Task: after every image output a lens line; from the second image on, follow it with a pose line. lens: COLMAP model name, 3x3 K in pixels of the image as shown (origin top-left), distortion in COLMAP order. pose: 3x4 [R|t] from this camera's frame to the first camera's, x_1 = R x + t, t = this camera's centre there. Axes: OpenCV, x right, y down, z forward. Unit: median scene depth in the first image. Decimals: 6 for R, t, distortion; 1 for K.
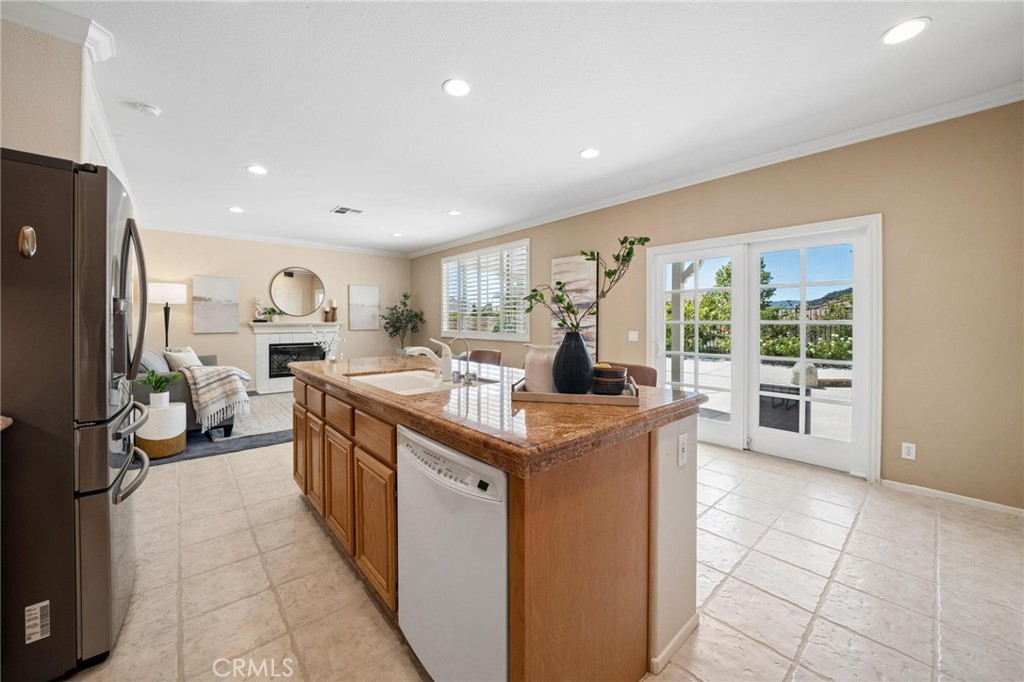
lens RADIAL K [[383.6, 0, 502.6], [0, 383.6, 319.7], [0, 0, 1]] dist [-0.009133, 0.000262]
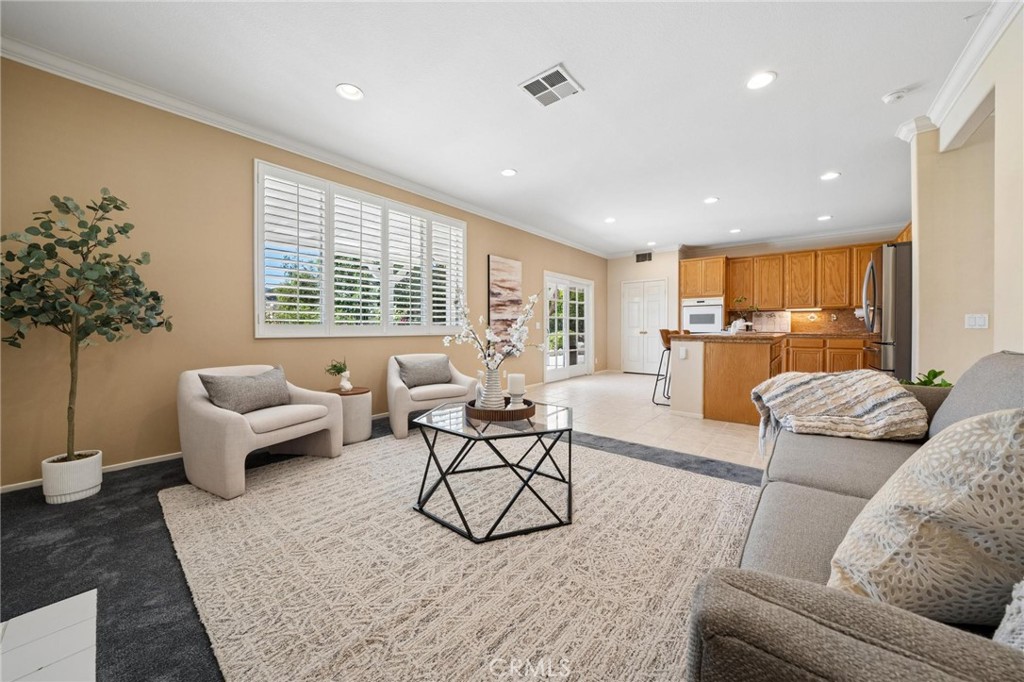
lens RADIAL K [[359.0, 0, 514.0], [0, 359.0, 333.7], [0, 0, 1]] dist [-0.012827, -0.000096]
pose [[-0.167704, -0.015548, 0.985715, -0.806301], [-0.004663, 0.999877, 0.014978, 0.042209], [-0.985826, -0.002085, -0.167756, 1.028992]]
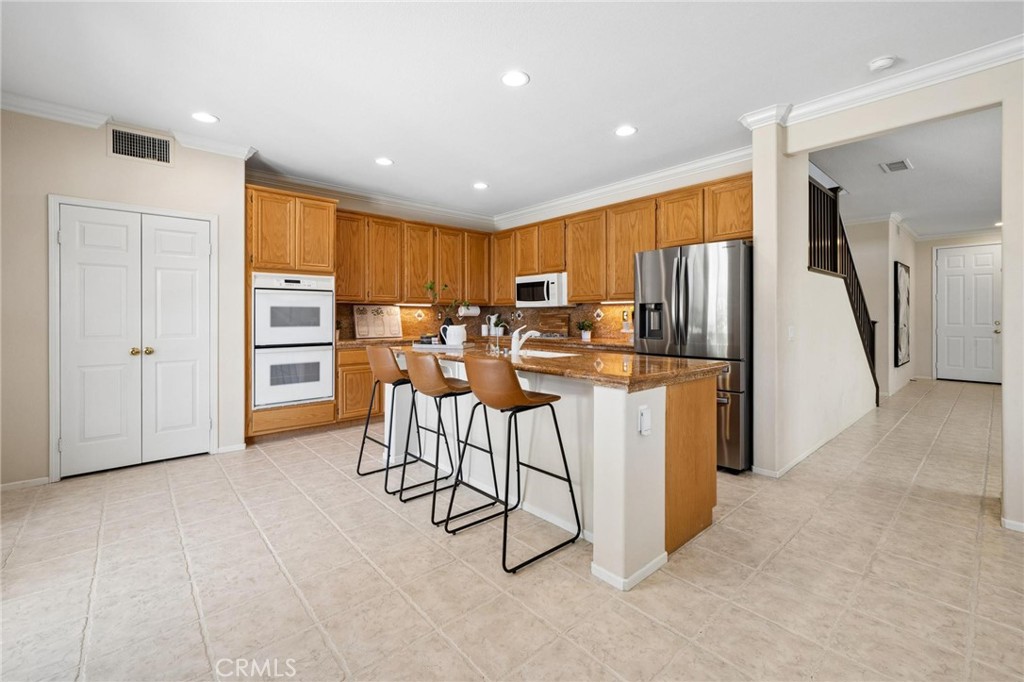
lens RADIAL K [[431.5, 0, 511.1], [0, 431.5, 317.9], [0, 0, 1]] dist [-0.002180, -0.000230]
pose [[-0.999953, -0.001302, -0.009600, -0.045477], [-0.001294, 0.999999, -0.000838, 0.008549], [0.009601, -0.000826, -0.999954, 0.917937]]
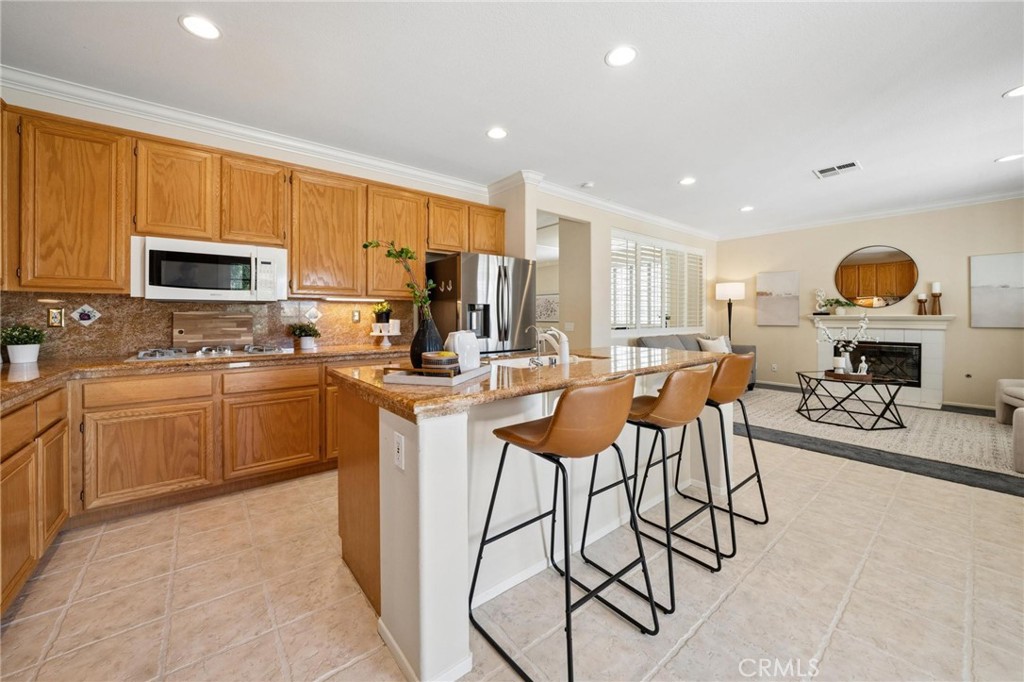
lens RADIAL K [[383.6, 0, 504.6], [0, 383.6, 317.2], [0, 0, 1]] dist [-0.009133, 0.000262]
pose [[-0.040368, 0.002607, -0.999181, 0.344751], [0.006122, 0.999978, 0.002362, 0.005016], [0.999166, -0.006021, -0.040383, 0.326528]]
